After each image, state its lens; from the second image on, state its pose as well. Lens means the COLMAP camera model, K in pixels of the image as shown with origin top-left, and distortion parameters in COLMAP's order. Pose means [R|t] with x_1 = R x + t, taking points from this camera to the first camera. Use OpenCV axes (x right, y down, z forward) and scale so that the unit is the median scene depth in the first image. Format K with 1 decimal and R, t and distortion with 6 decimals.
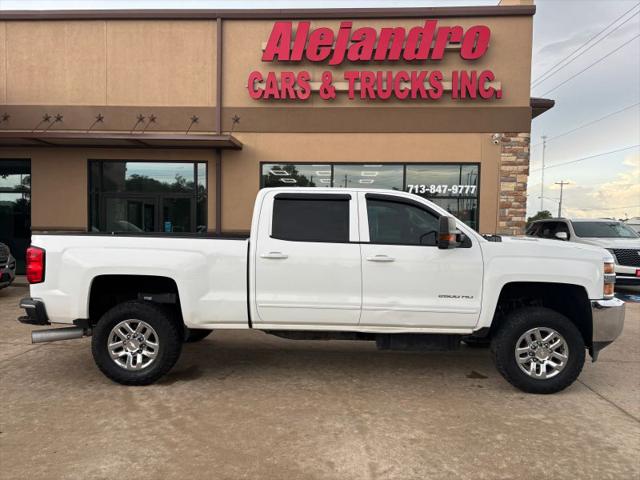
lens RADIAL K [[482.1, 0, 320.6], [0, 482.1, 243.0], [0, 0, 1]] dist [0.049403, -0.044375]
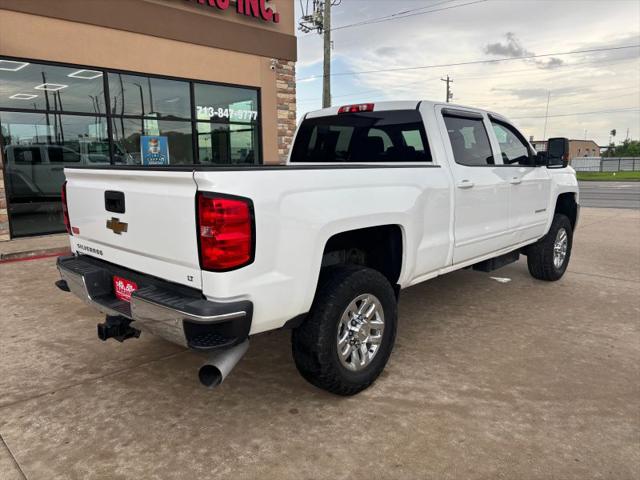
lens RADIAL K [[482.1, 0, 314.7], [0, 482.1, 237.8], [0, 0, 1]] dist [0.049403, -0.044375]
pose [[0.672539, -0.138943, 0.726902, -0.890474], [0.042945, 0.987890, 0.149096, -0.019219], [-0.738815, -0.069056, 0.670361, 0.614375]]
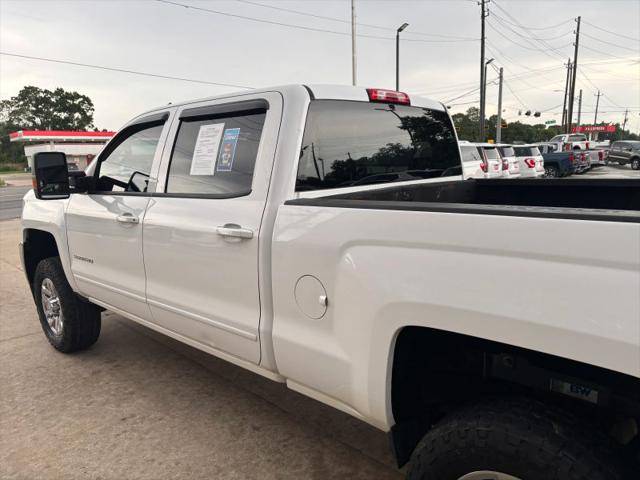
lens RADIAL K [[482.1, 0, 315.6], [0, 482.1, 245.2], [0, 0, 1]] dist [0.049403, -0.044375]
pose [[-0.743744, -0.120384, 0.657535, -0.467842], [0.035040, 0.975277, 0.218191, -0.078045], [-0.667546, 0.185318, -0.721138, 1.701515]]
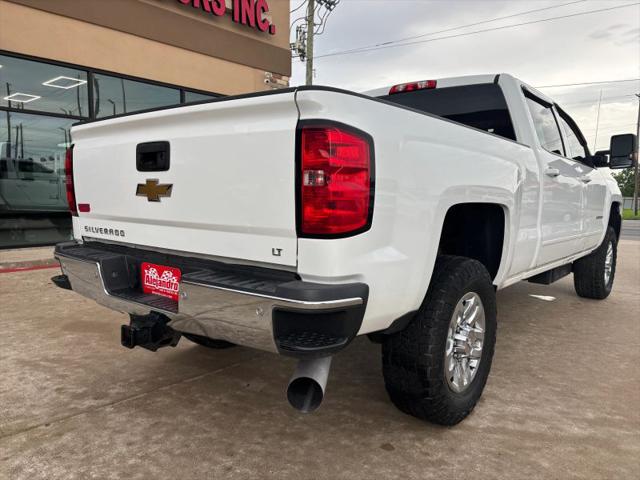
lens RADIAL K [[482.1, 0, 313.8], [0, 482.1, 245.3], [0, 0, 1]] dist [0.049403, -0.044375]
pose [[0.624405, -0.087127, 0.776226, -0.871051], [0.020011, 0.995218, 0.095610, 0.056884], [-0.780844, -0.044166, 0.623163, 0.812640]]
